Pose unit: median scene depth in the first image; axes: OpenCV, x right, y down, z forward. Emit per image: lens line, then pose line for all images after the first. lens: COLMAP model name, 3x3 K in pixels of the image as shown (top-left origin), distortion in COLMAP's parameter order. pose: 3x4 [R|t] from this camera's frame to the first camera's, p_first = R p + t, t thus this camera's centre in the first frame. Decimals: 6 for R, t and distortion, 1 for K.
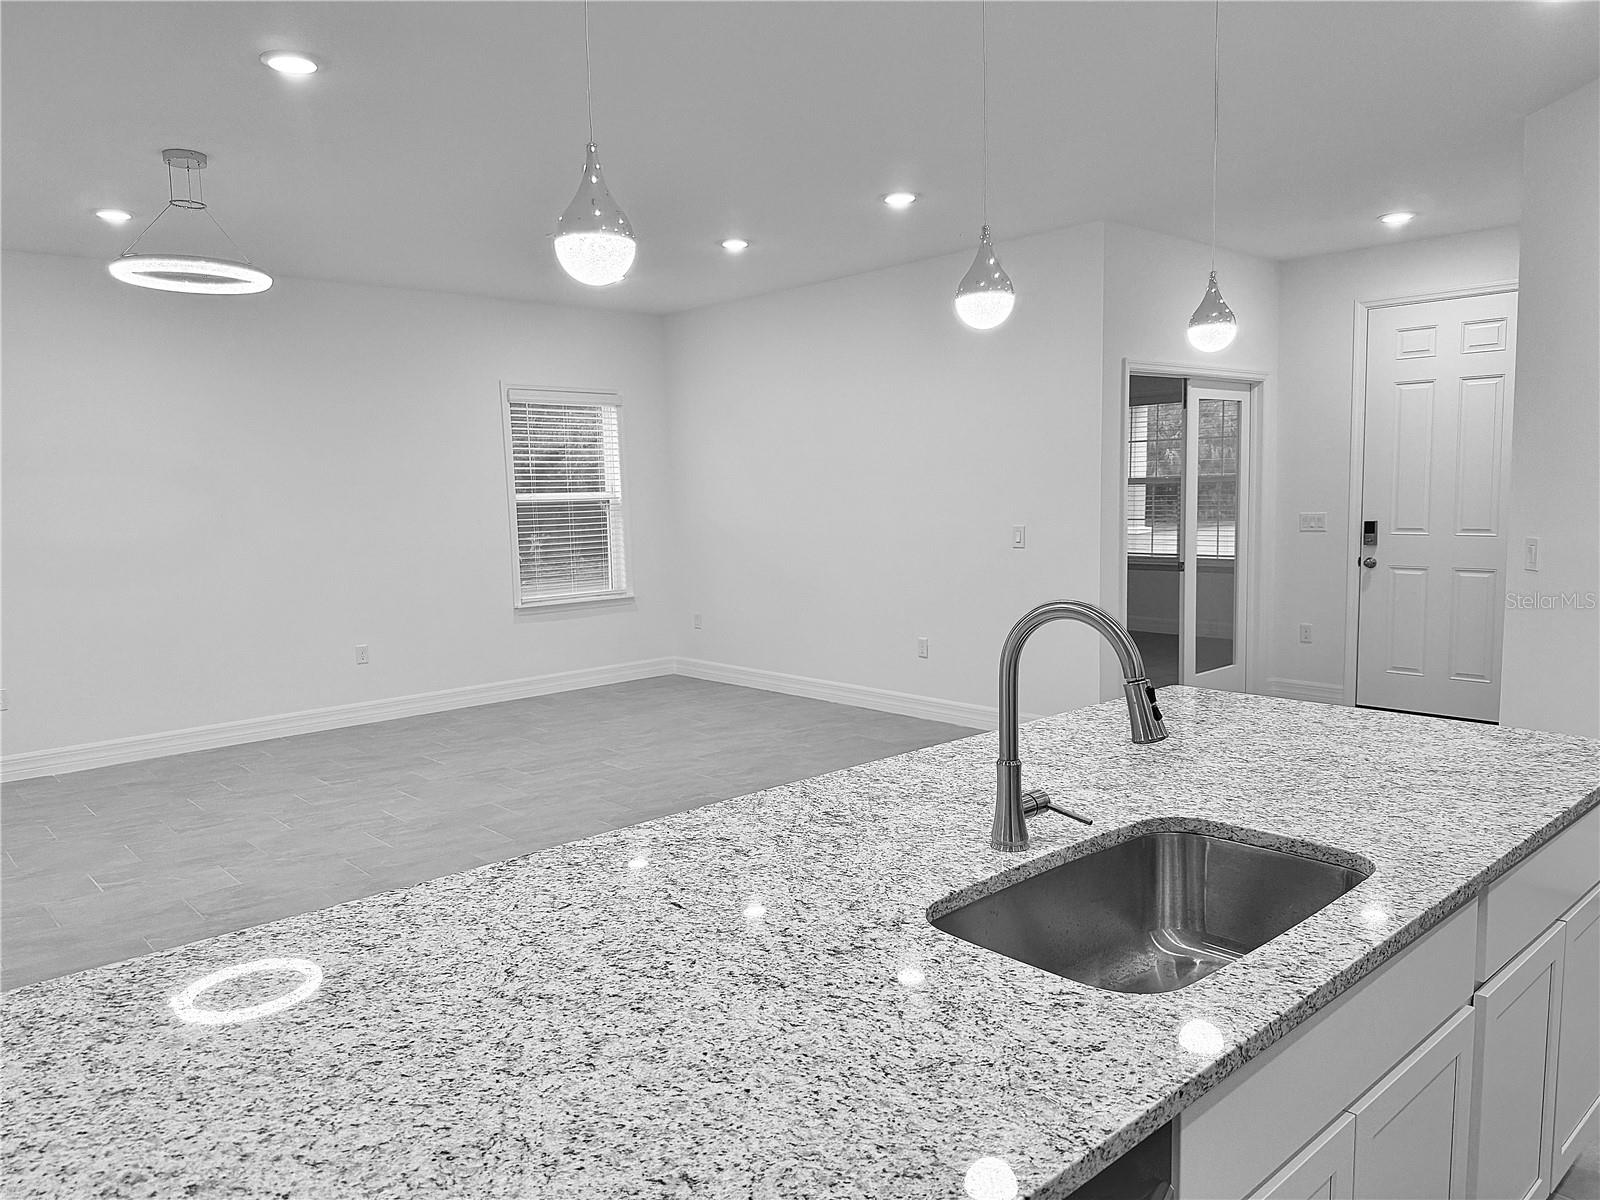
lens RADIAL K [[1120.5, 0, 795.1], [0, 1120.5, 610.9], [0, 0, 1]] dist [0.048693, -0.068503]
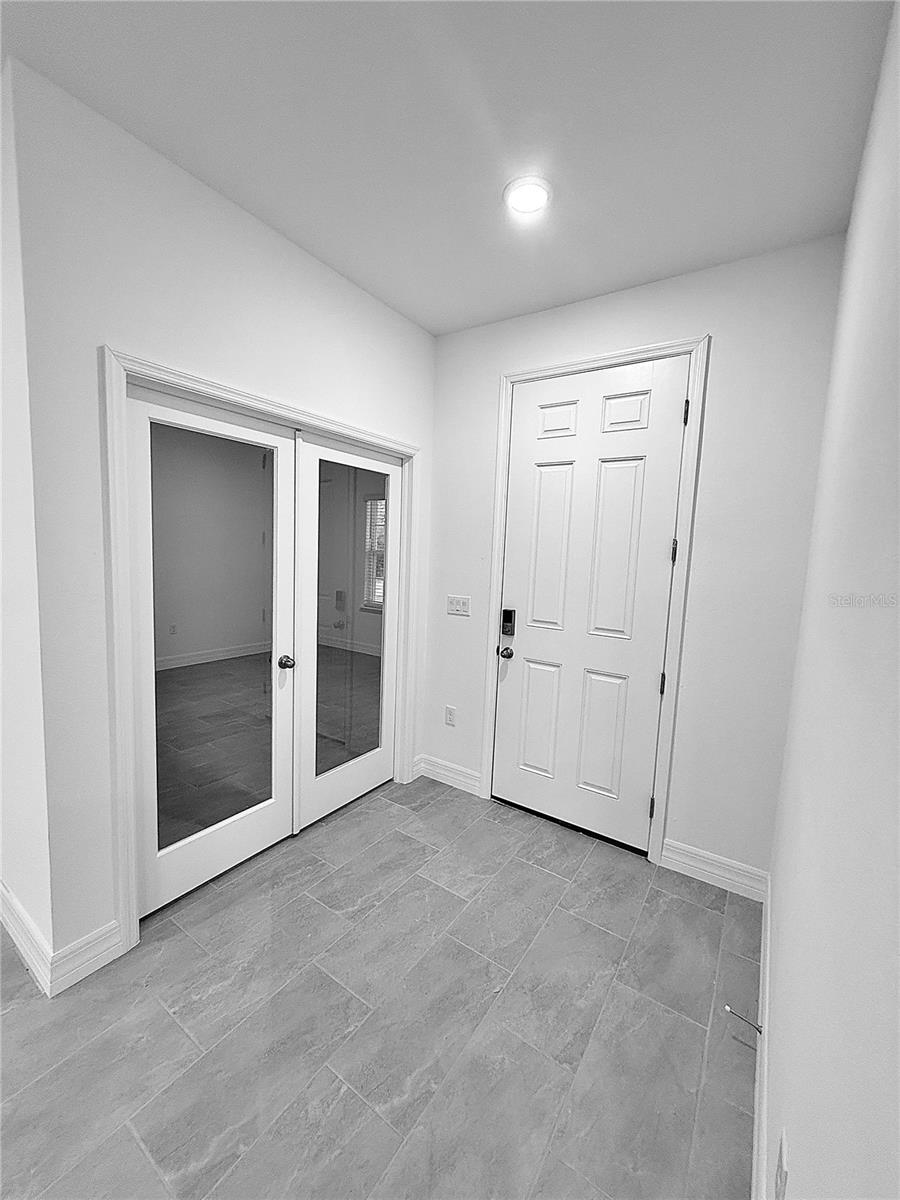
lens RADIAL K [[484.3, 0, 446.6], [0, 484.3, 604.1], [0, 0, 1]] dist [-0.000760, -0.000190]
pose [[0.971719, 0.036355, 0.233324, 0.416446], [-0.036464, 0.999328, -0.003848, -0.092268], [-0.233307, -0.004769, 0.972391, 0.706758]]
